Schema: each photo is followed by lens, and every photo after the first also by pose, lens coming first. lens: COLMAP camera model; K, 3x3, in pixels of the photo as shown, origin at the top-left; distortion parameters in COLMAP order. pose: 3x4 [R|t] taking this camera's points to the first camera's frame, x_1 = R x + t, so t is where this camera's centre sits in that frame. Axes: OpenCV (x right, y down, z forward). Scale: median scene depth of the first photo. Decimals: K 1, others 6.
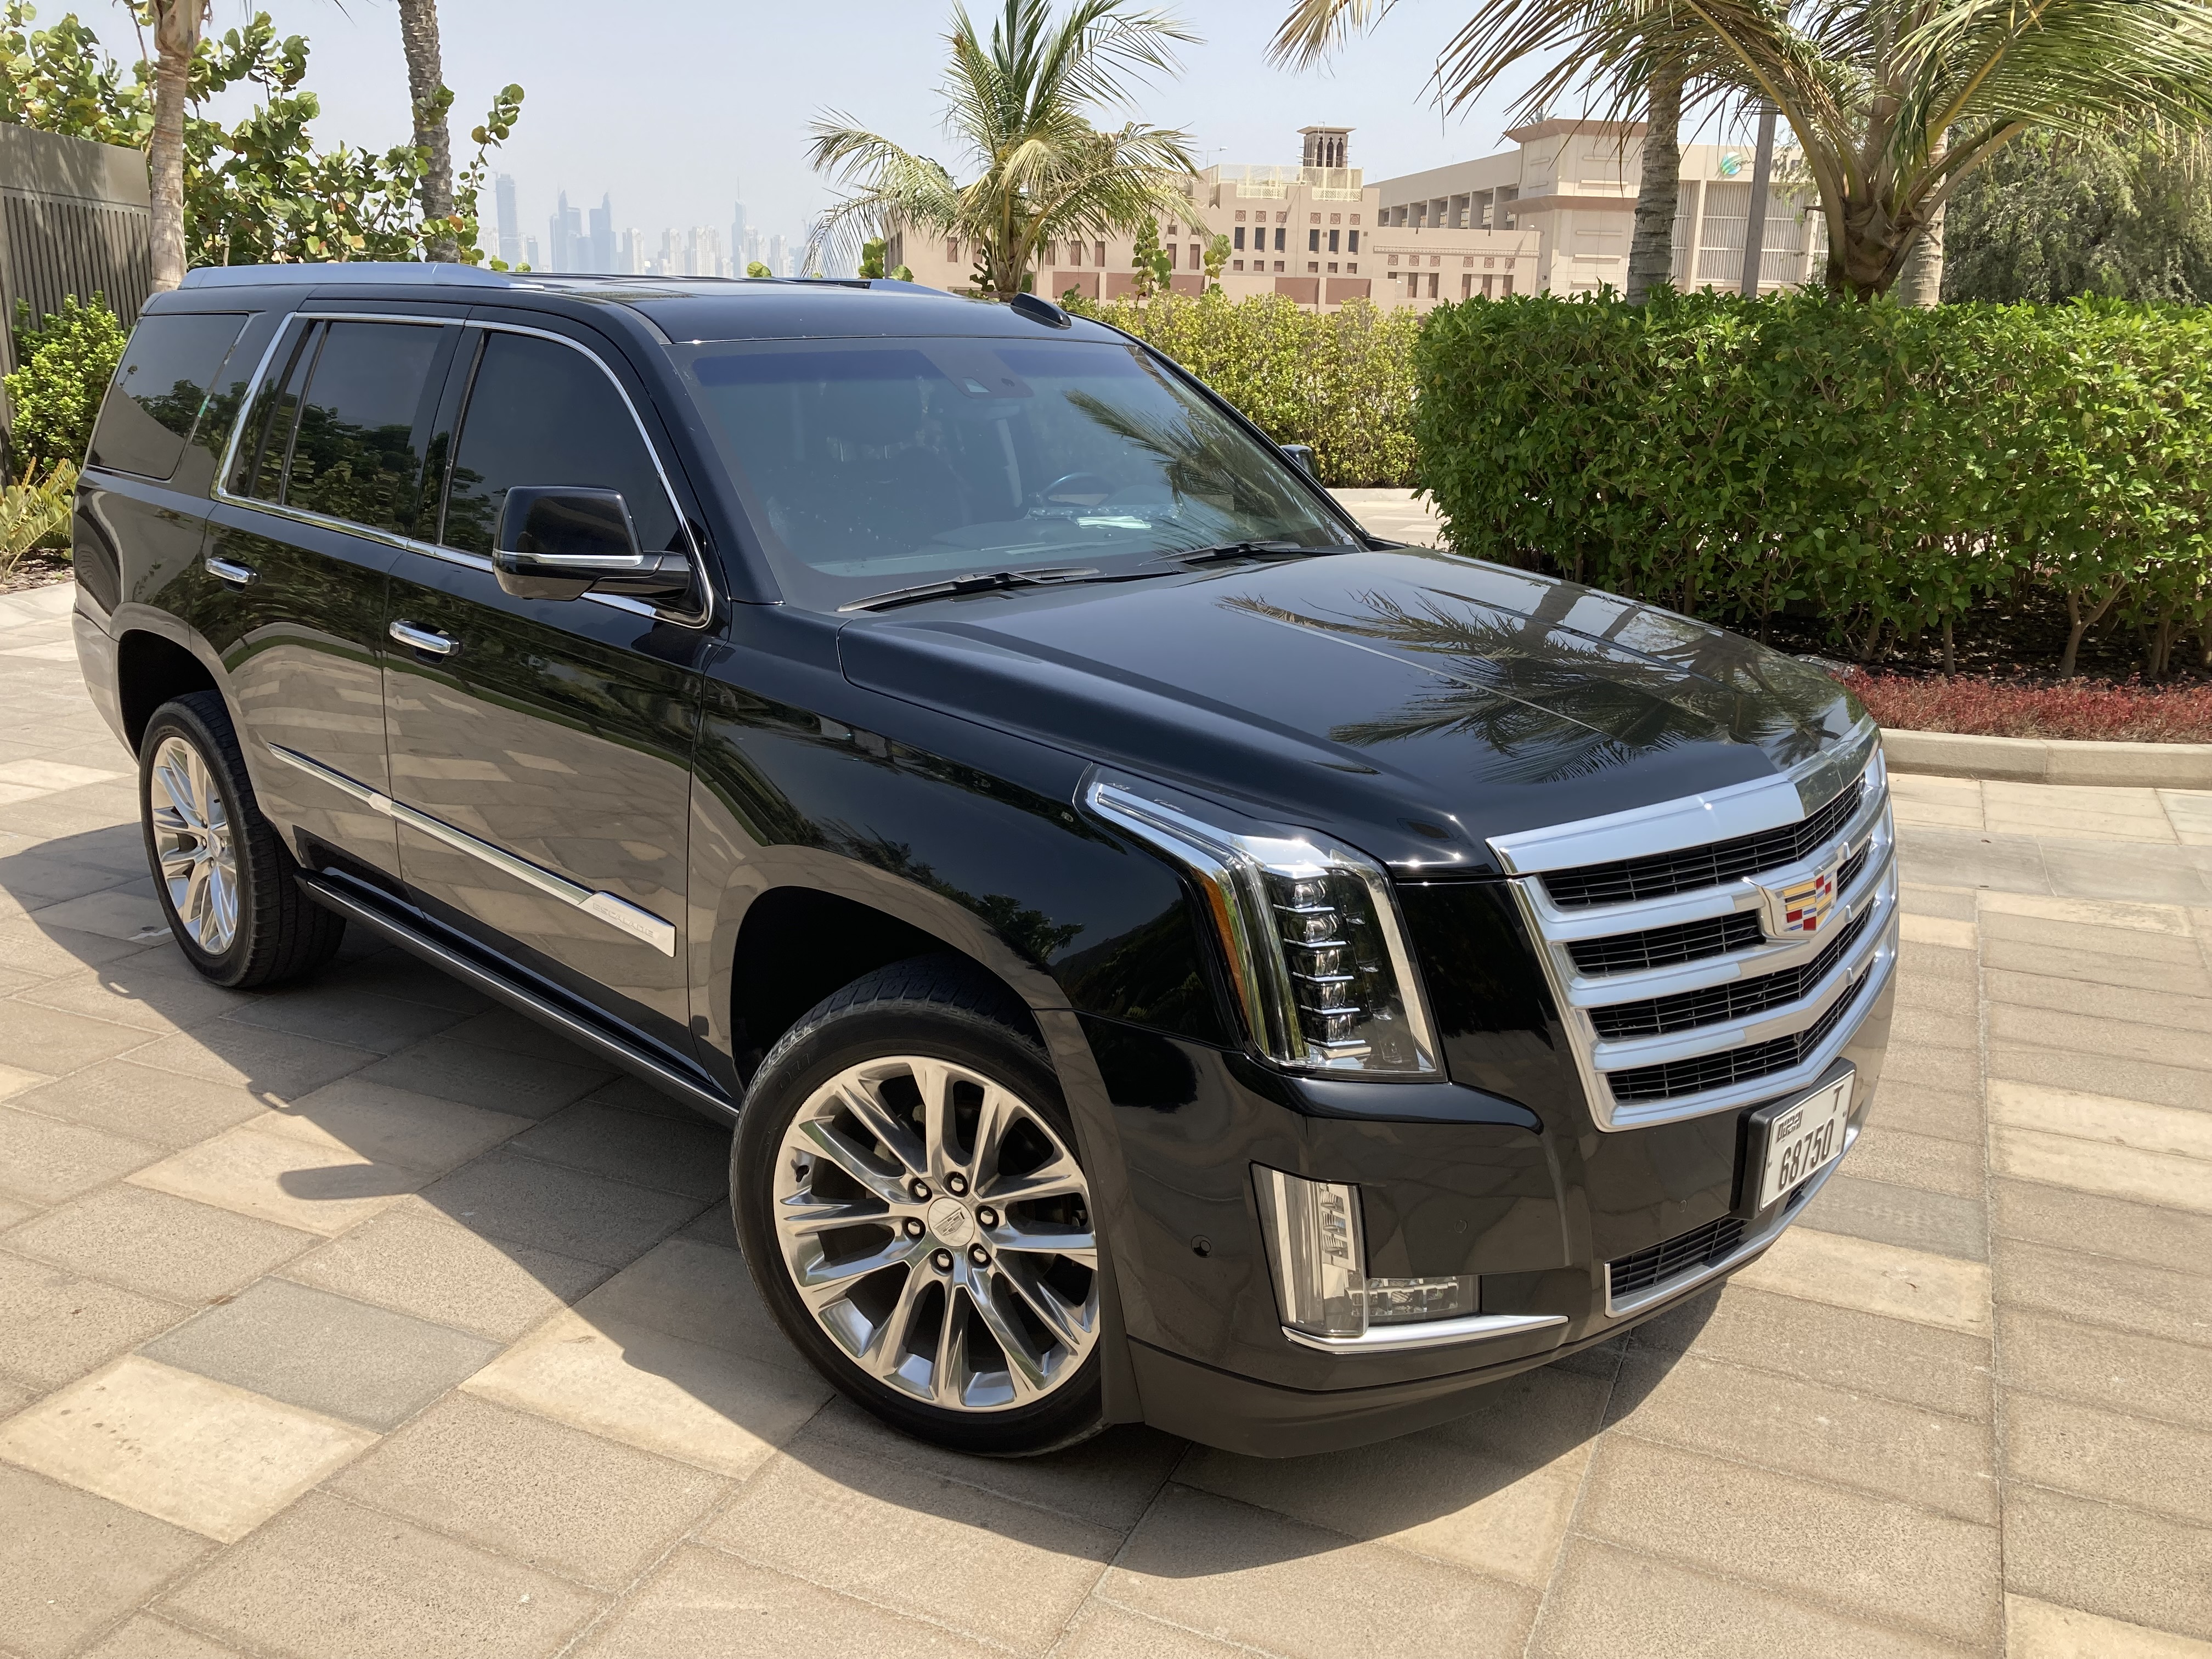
lens RADIAL K [[1797.4, 0, 1117.3], [0, 1797.4, 832.1], [0, 0, 1]] dist [0.046425, -0.044959]
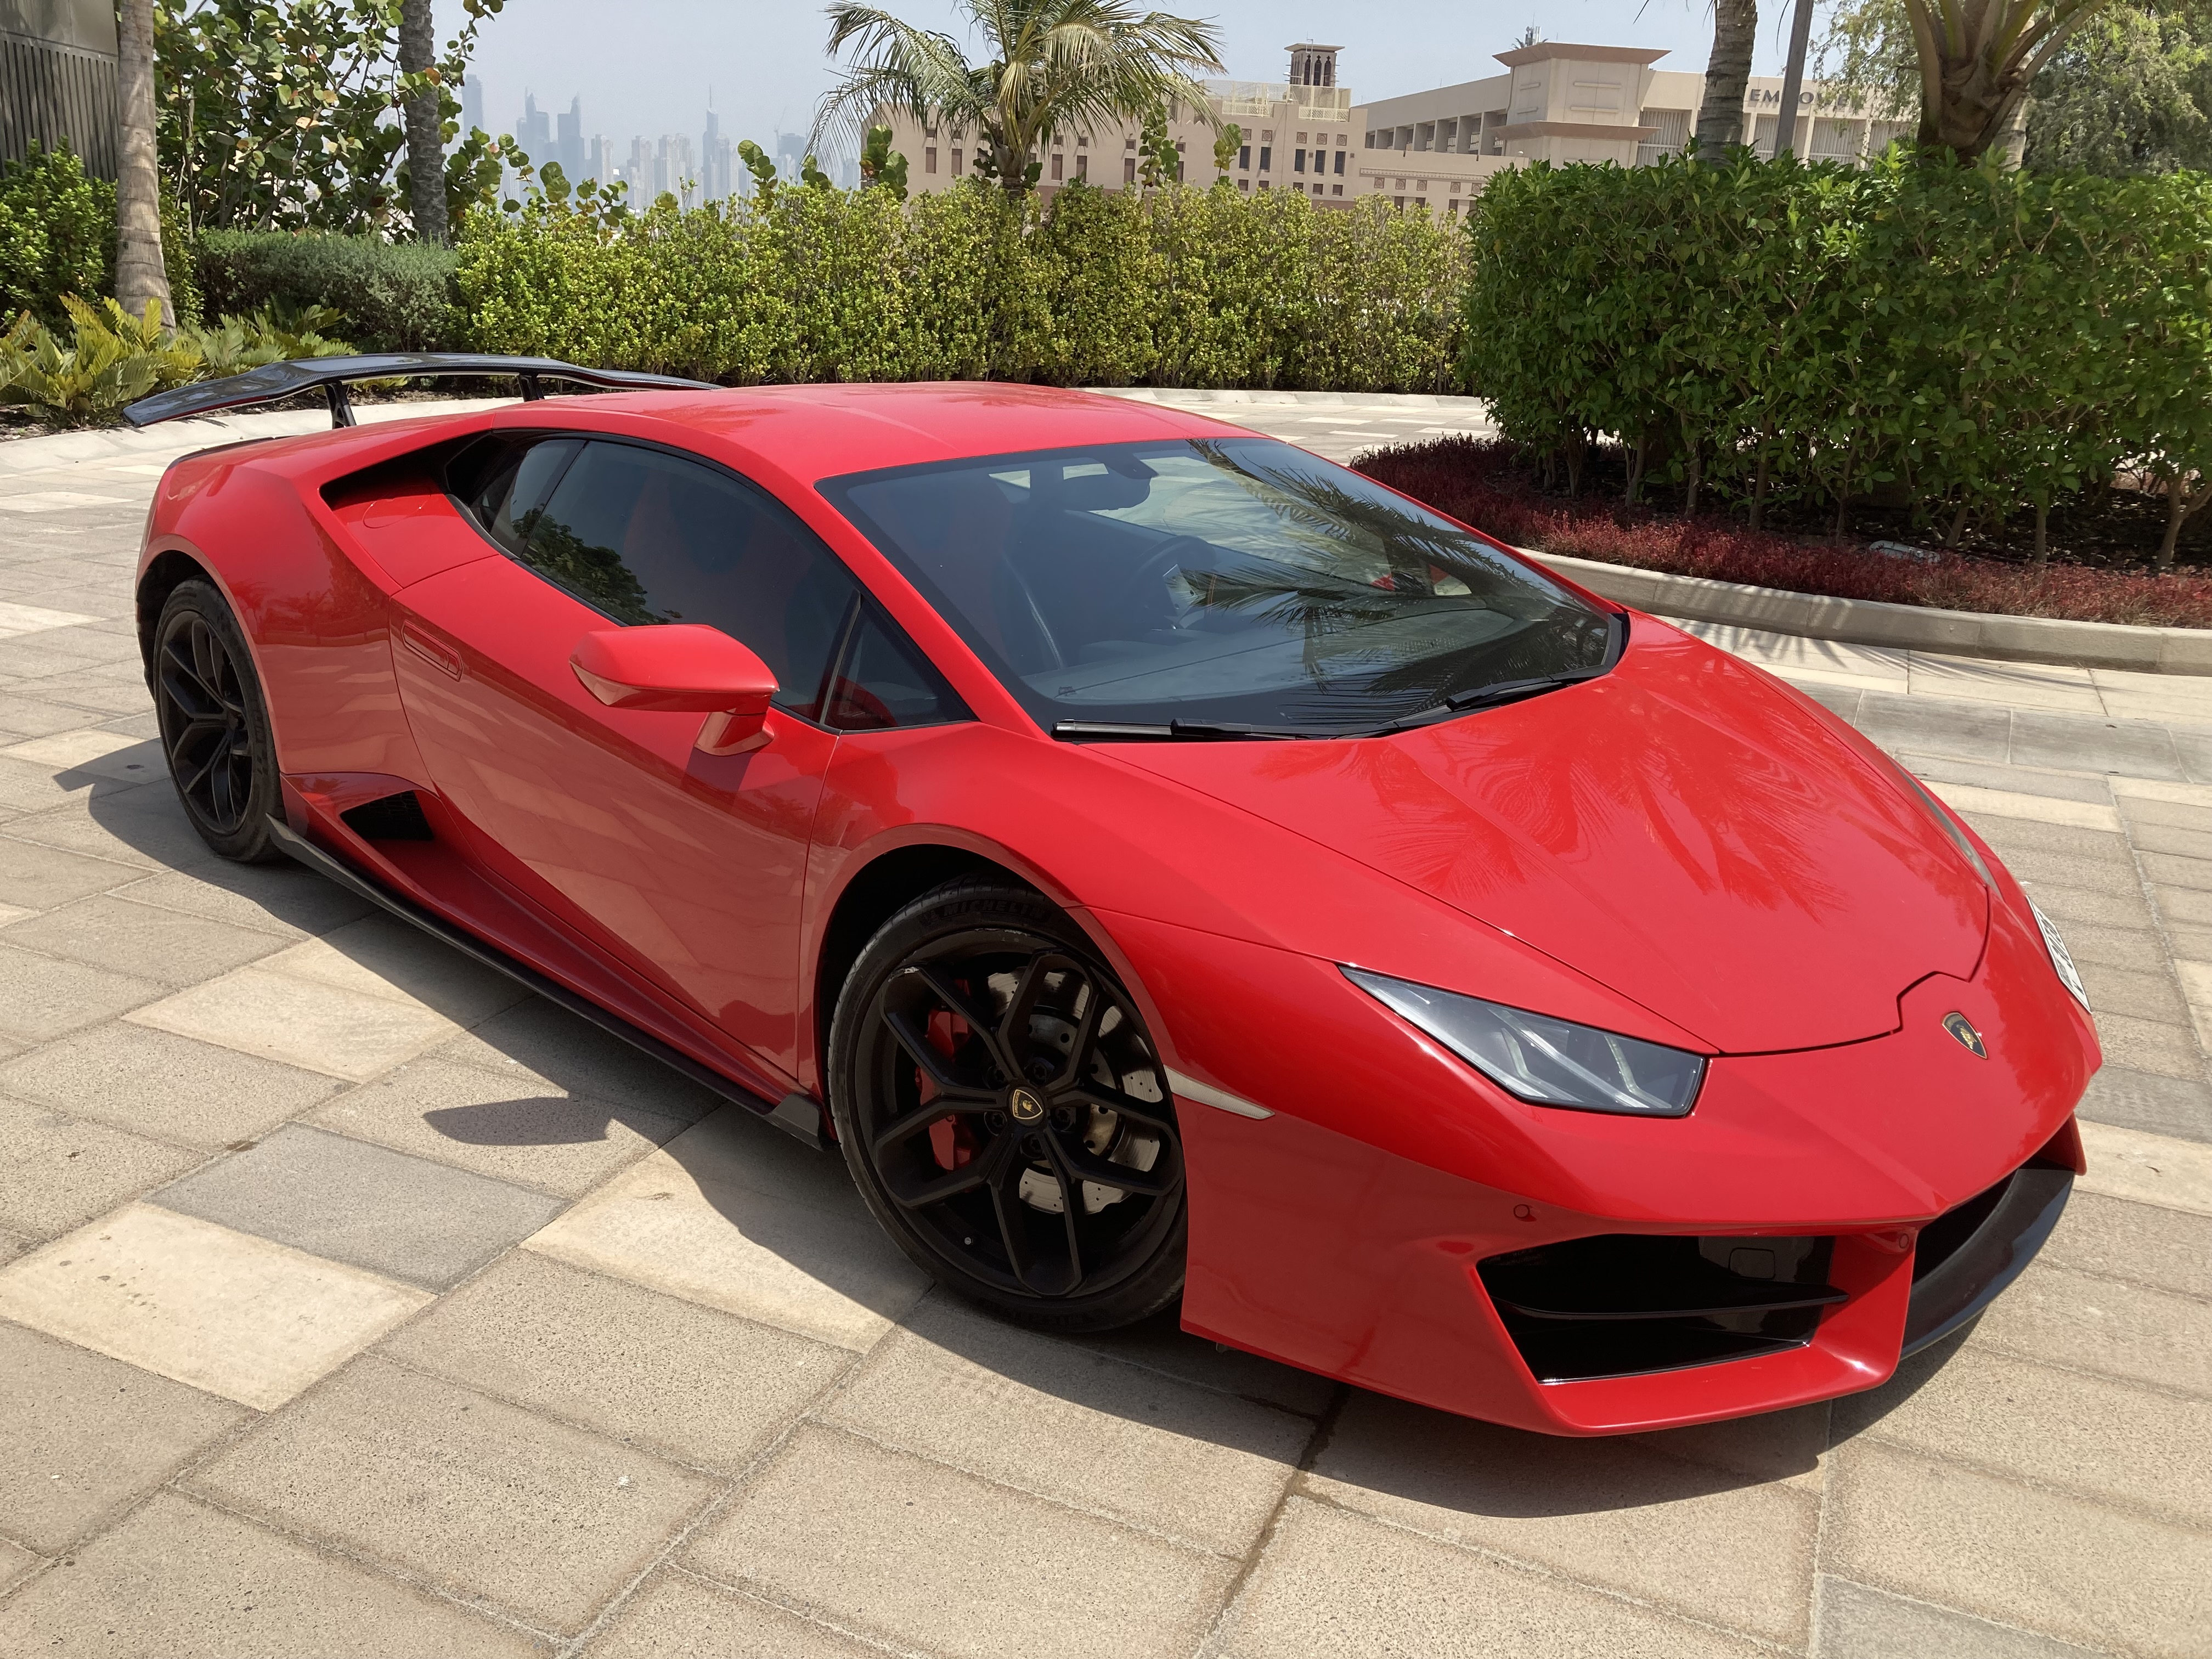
lens RADIAL K [[1813.2, 0, 1106.0], [0, 1813.2, 829.5], [0, 0, 1]] dist [0.023717, -0.013128]
pose [[0.999717, 0.020565, 0.011937, -0.094183], [-0.020999, 0.999078, 0.037444, 0.066525], [-0.011156, -0.037684, 0.999227, 0.130419]]
